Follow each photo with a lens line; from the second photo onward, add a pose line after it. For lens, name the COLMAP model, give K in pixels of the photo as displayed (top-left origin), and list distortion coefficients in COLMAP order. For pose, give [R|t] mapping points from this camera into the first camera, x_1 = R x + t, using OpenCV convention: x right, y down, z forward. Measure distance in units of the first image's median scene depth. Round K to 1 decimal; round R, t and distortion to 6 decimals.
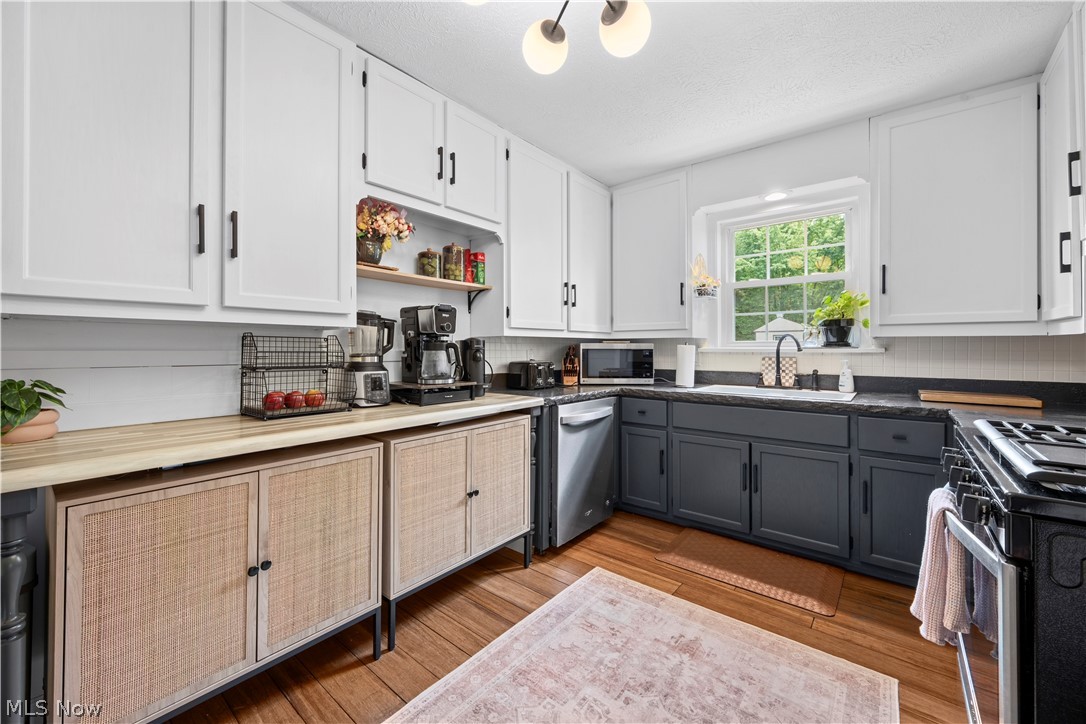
lens RADIAL K [[426.2, 0, 550.7], [0, 426.2, 346.5], [0, 0, 1]] dist [-0.003913, 0.000954]
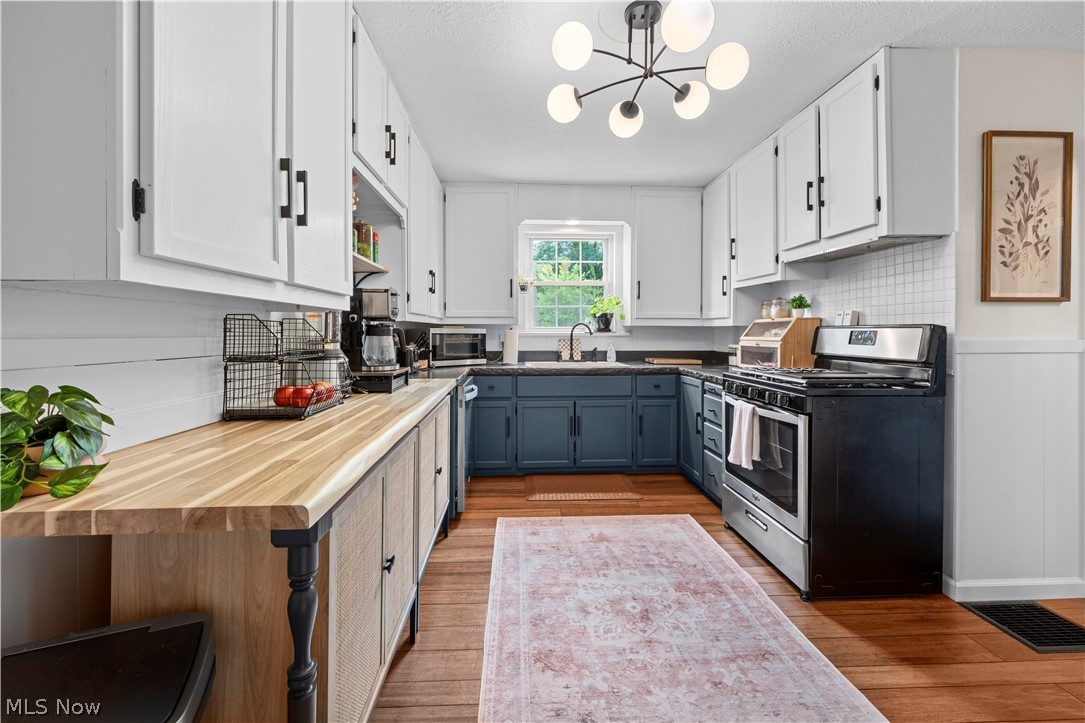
lens RADIAL K [[425.8, 0, 545.2], [0, 425.8, 336.2], [0, 0, 1]] dist [-0.003913, 0.000954]
pose [[0.747080, -0.005848, 0.664708, -0.600754], [-0.003068, 0.999920, 0.012246, -0.001813], [-0.664727, -0.011188, 0.747003, 0.036301]]
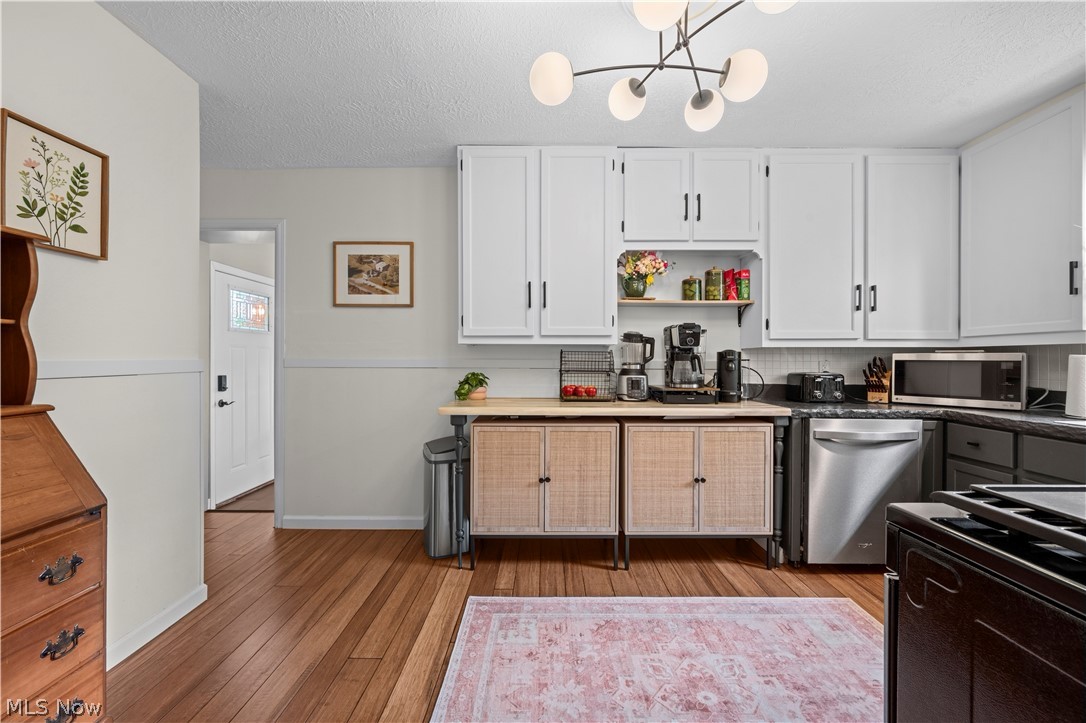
lens RADIAL K [[426.2, 0, 553.8], [0, 426.2, 365.4], [0, 0, 1]] dist [-0.003913, 0.000954]
pose [[0.637236, 0.010301, -0.770600, 0.420262], [0.000825, 0.999901, 0.014049, 0.004690], [0.770669, -0.009588, 0.637164, -0.068694]]
